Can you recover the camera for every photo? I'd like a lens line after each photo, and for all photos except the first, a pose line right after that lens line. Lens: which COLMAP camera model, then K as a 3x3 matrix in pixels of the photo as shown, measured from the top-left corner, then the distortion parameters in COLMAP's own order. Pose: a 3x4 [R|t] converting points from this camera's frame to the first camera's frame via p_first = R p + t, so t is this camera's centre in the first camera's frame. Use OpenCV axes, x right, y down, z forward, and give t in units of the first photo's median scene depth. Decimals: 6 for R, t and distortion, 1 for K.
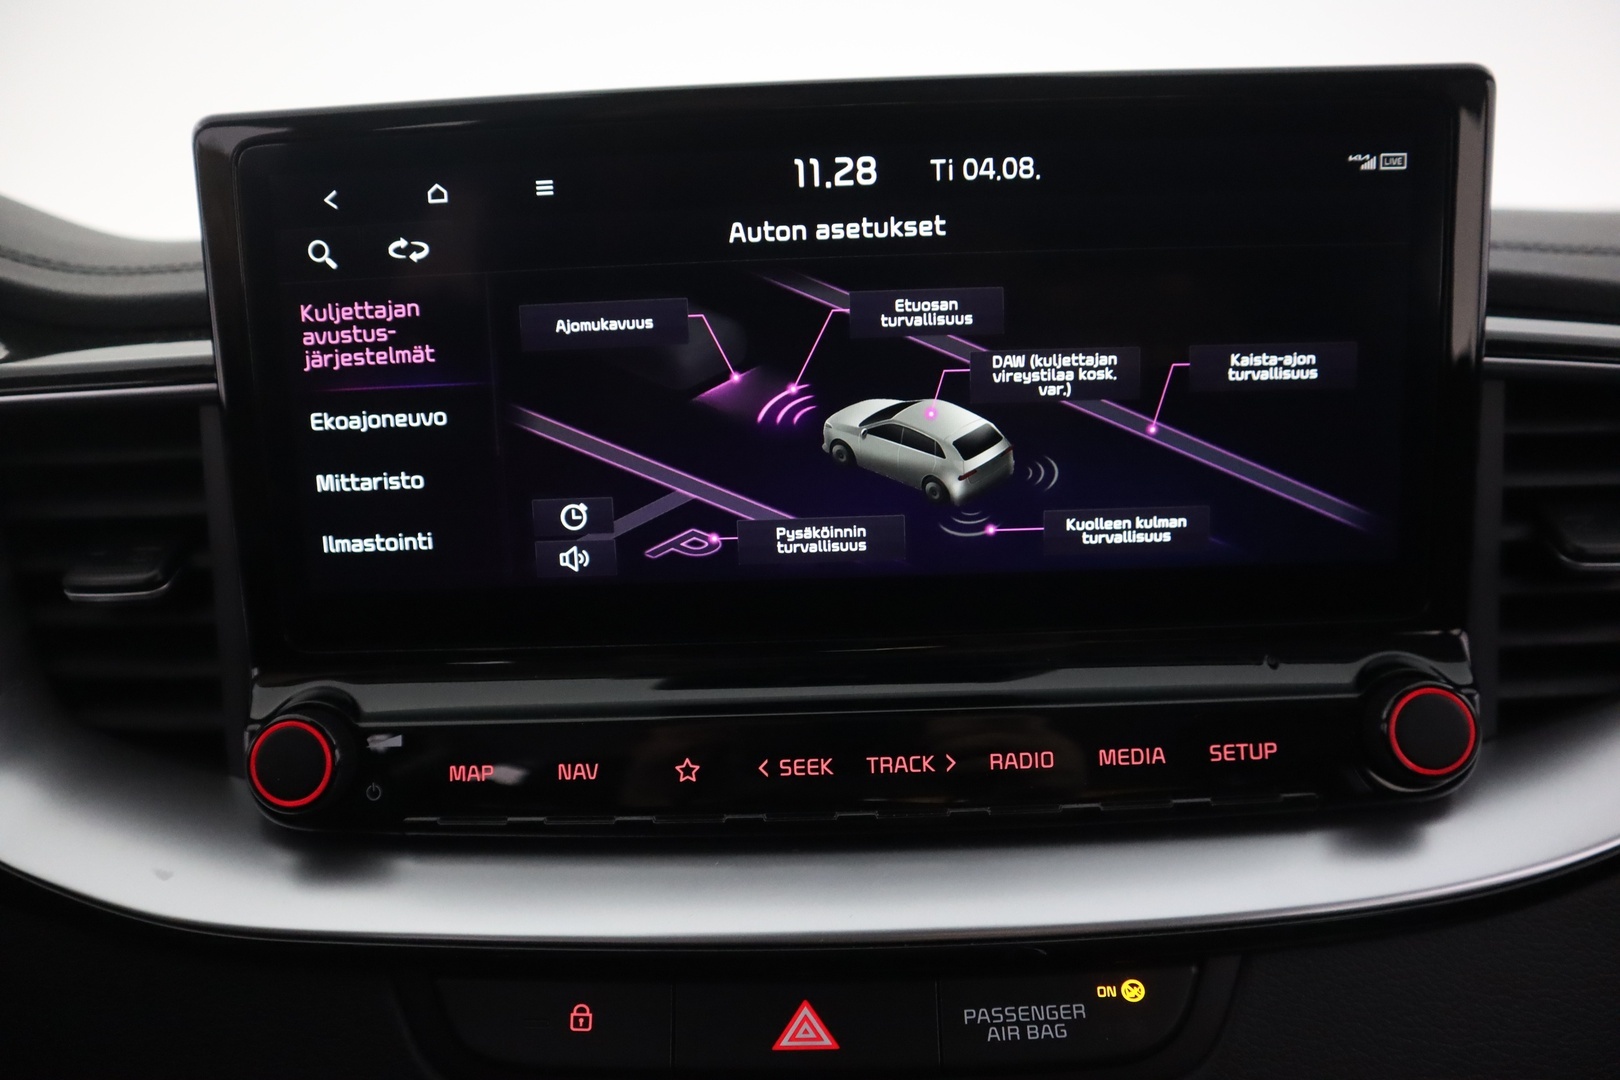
lens RADIAL K [[1160.5, 0, 810.0], [0, 1160.5, 540.0], [0, 0, 1]] dist [-0.115978, 0.098059]
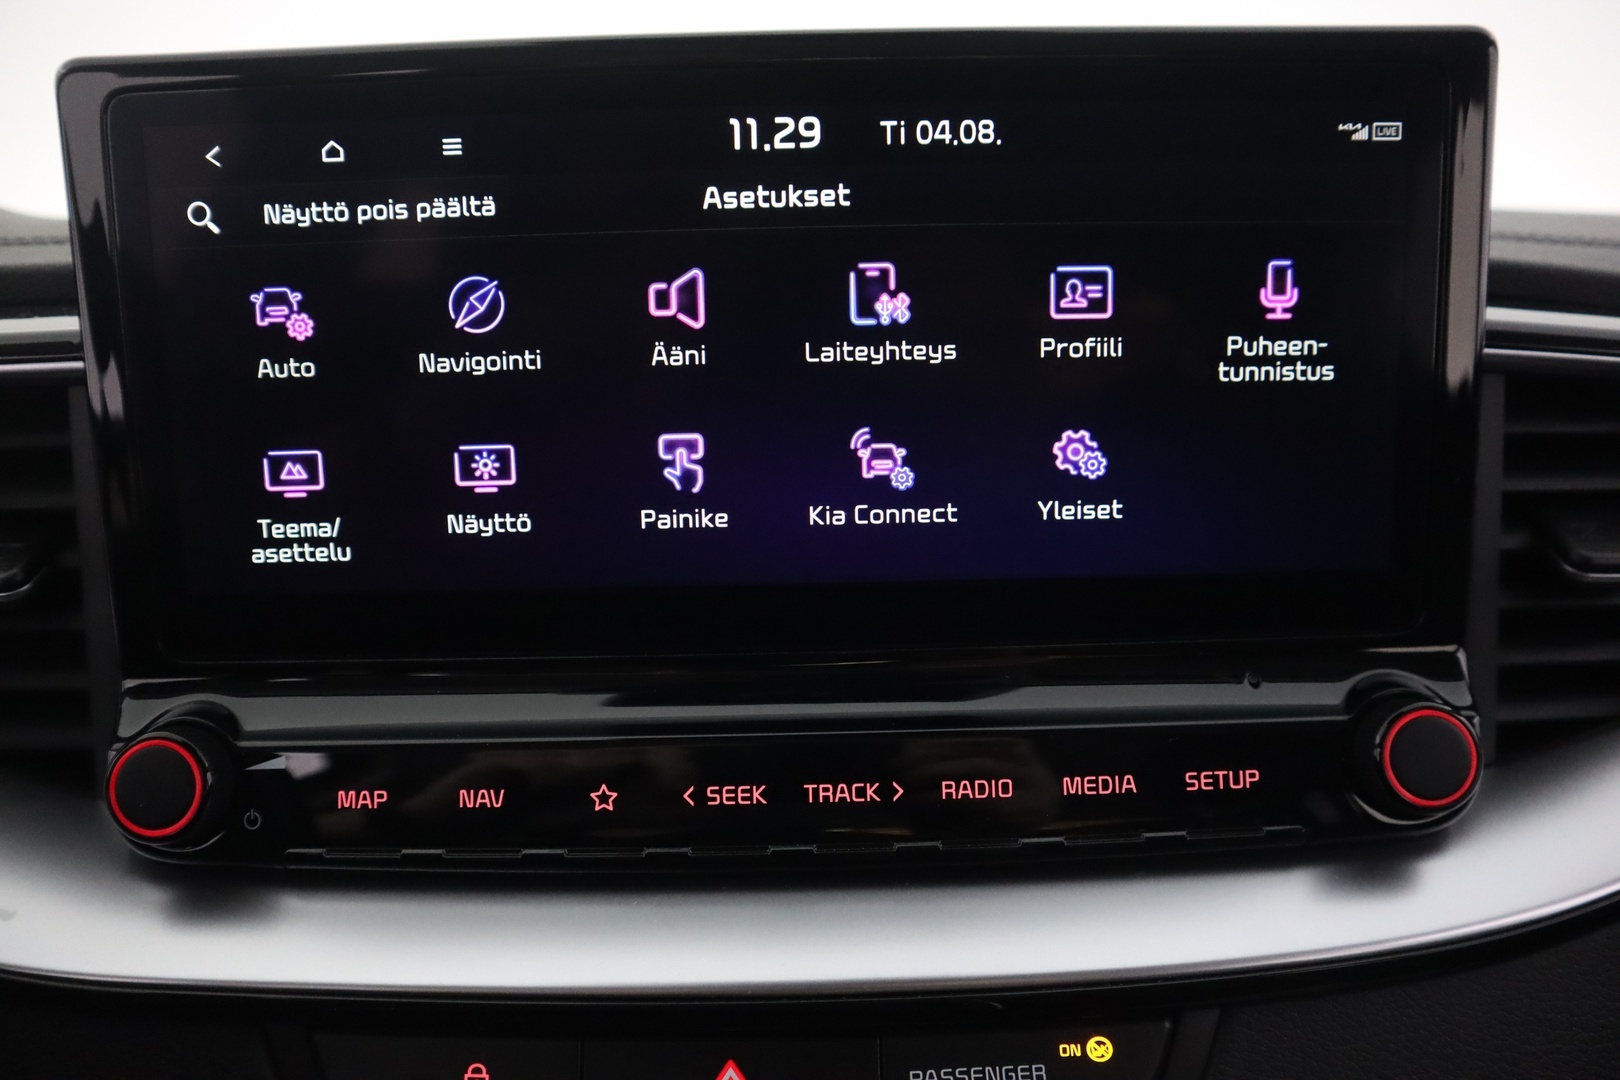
lens RADIAL K [[1160.9, 0, 812.1], [0, 1160.9, 534.9], [0, 0, 1]] dist [-0.116432, 0.097940]
pose [[0.999590, 0.008834, 0.027244, 0.029385], [-0.008375, 0.999822, -0.016894, 0.009944], [-0.027388, 0.016659, 0.999486, 0.103586]]
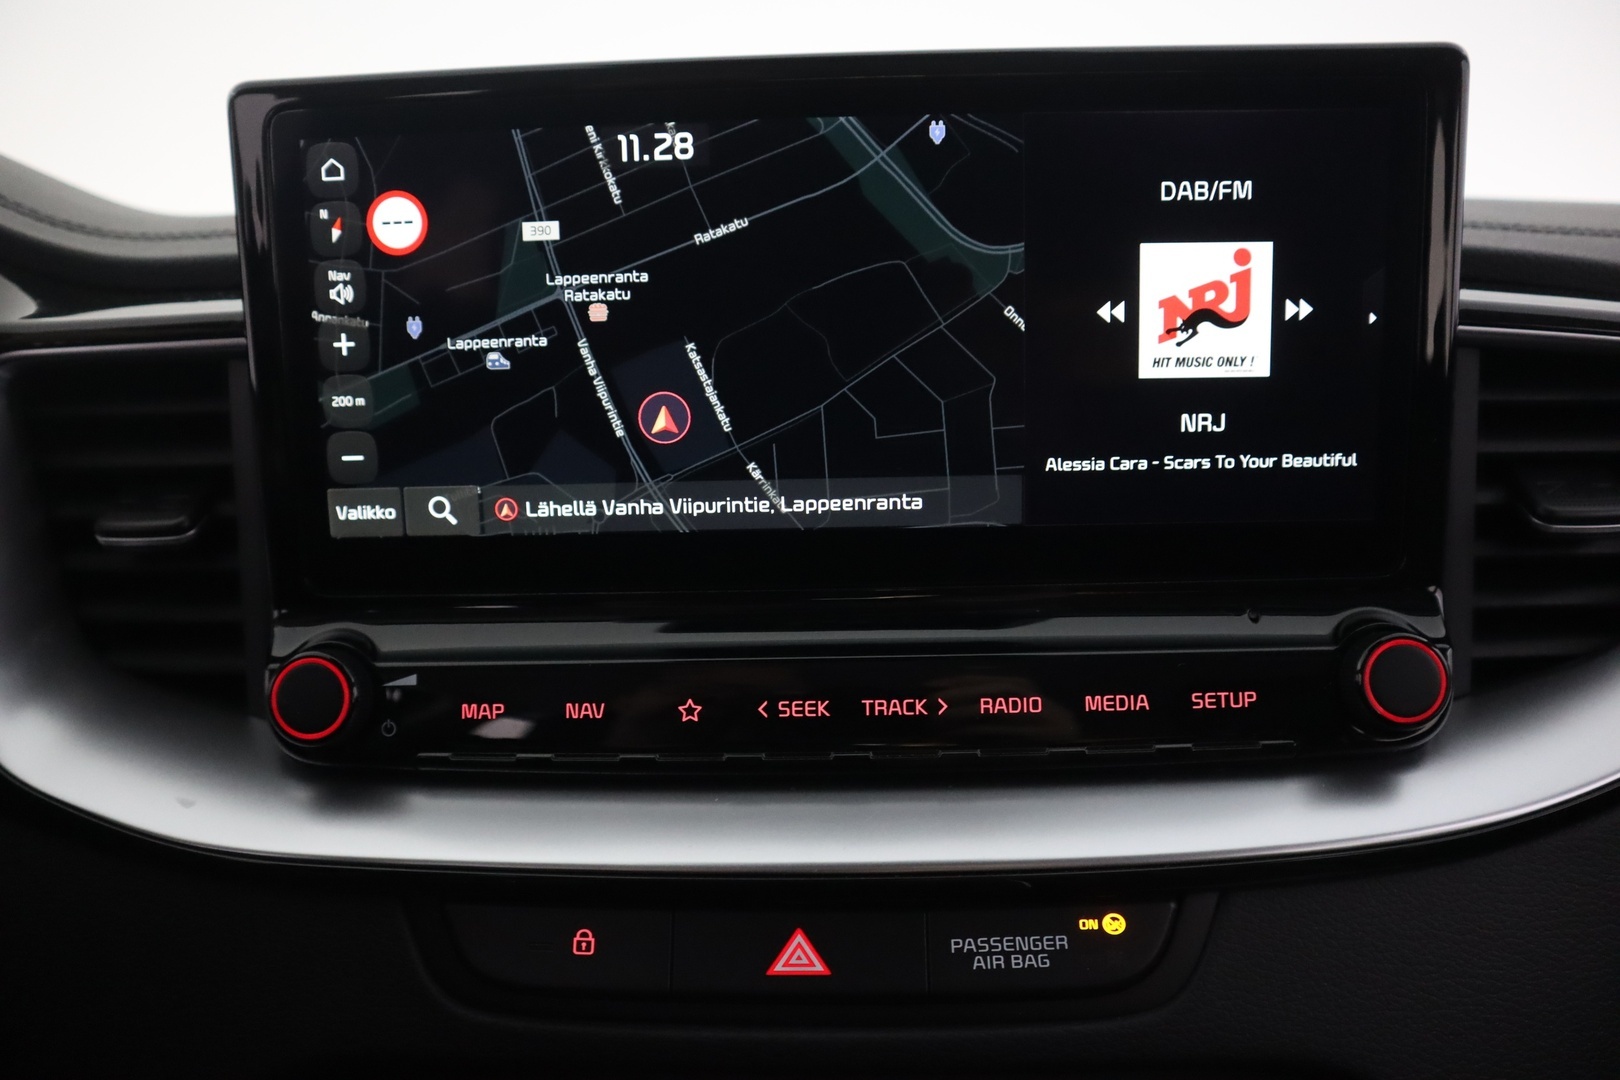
lens RADIAL K [[1160.5, 0, 810.0], [0, 1160.5, 540.0], [0, 0, 1]] dist [-0.115978, 0.098059]
pose [[0.999884, 0.013647, -0.006727, 0.007419], [-0.013681, 0.999894, -0.004960, 0.049876], [0.006658, 0.005051, 0.999965, -0.045201]]
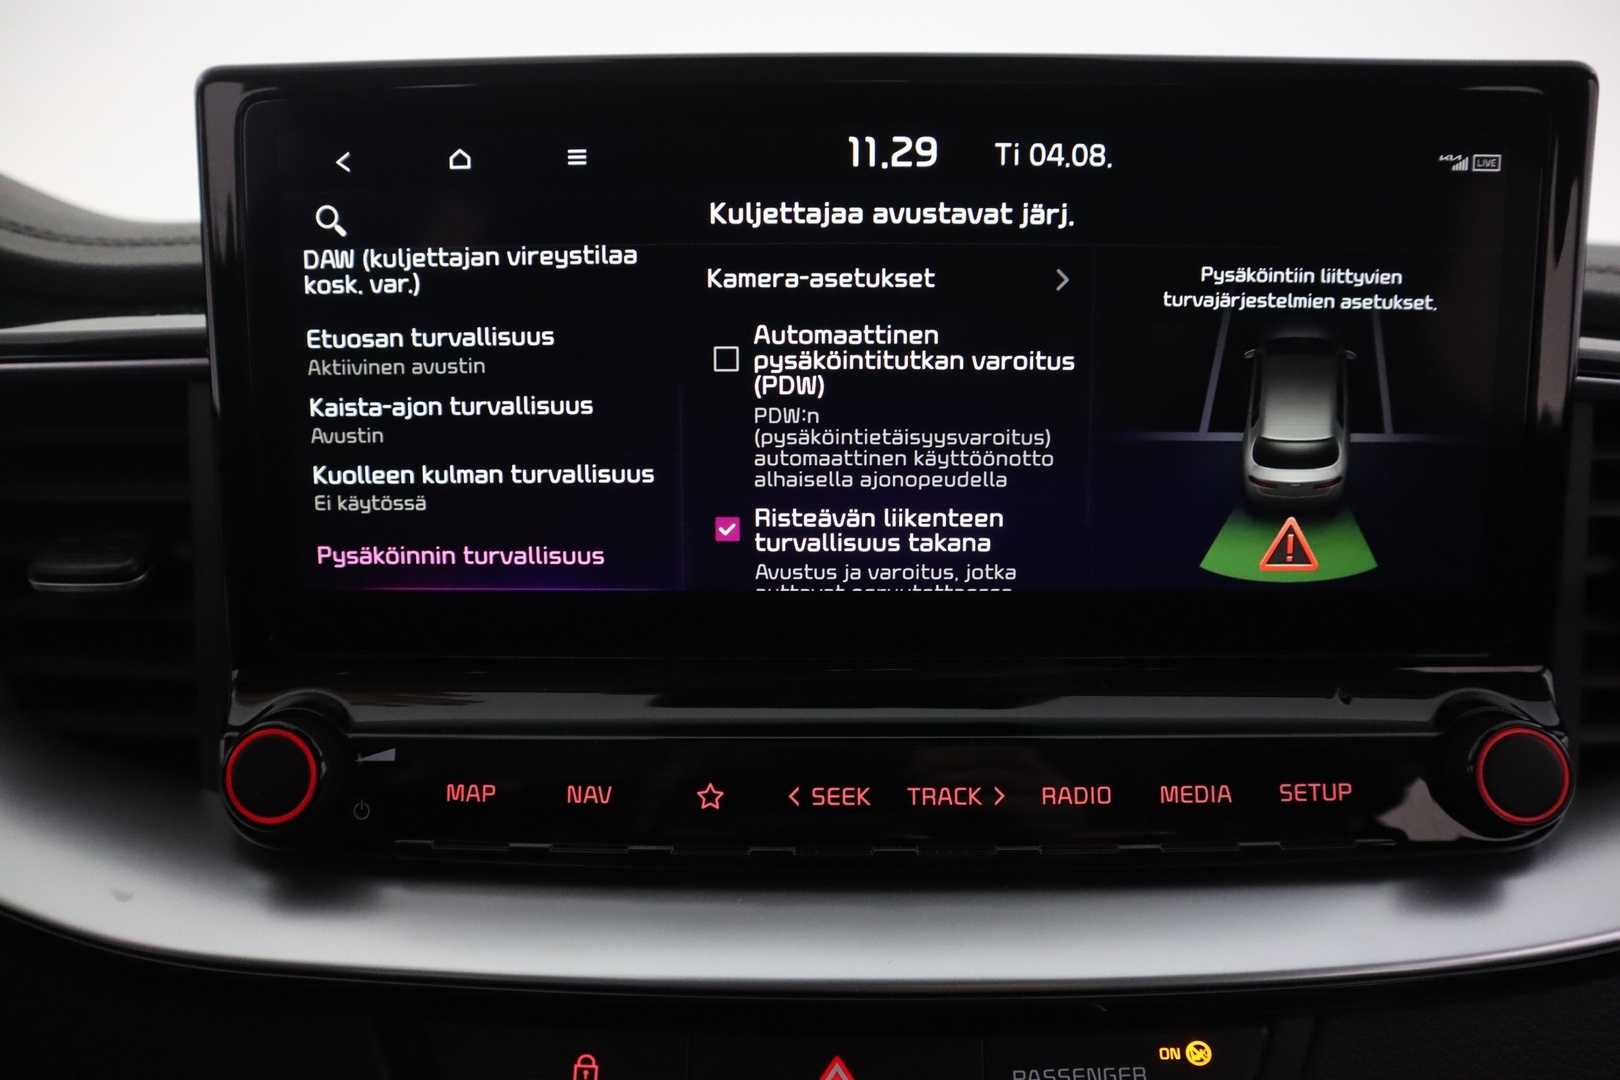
lens RADIAL K [[1160.9, 0, 812.1], [0, 1160.9, 534.9], [0, 0, 1]] dist [-0.116432, 0.097940]
pose [[0.999353, 0.032185, 0.016043, -0.047614], [-0.031645, 0.998960, -0.032837, 0.021110], [-0.017083, 0.032308, 0.999332, 0.084107]]
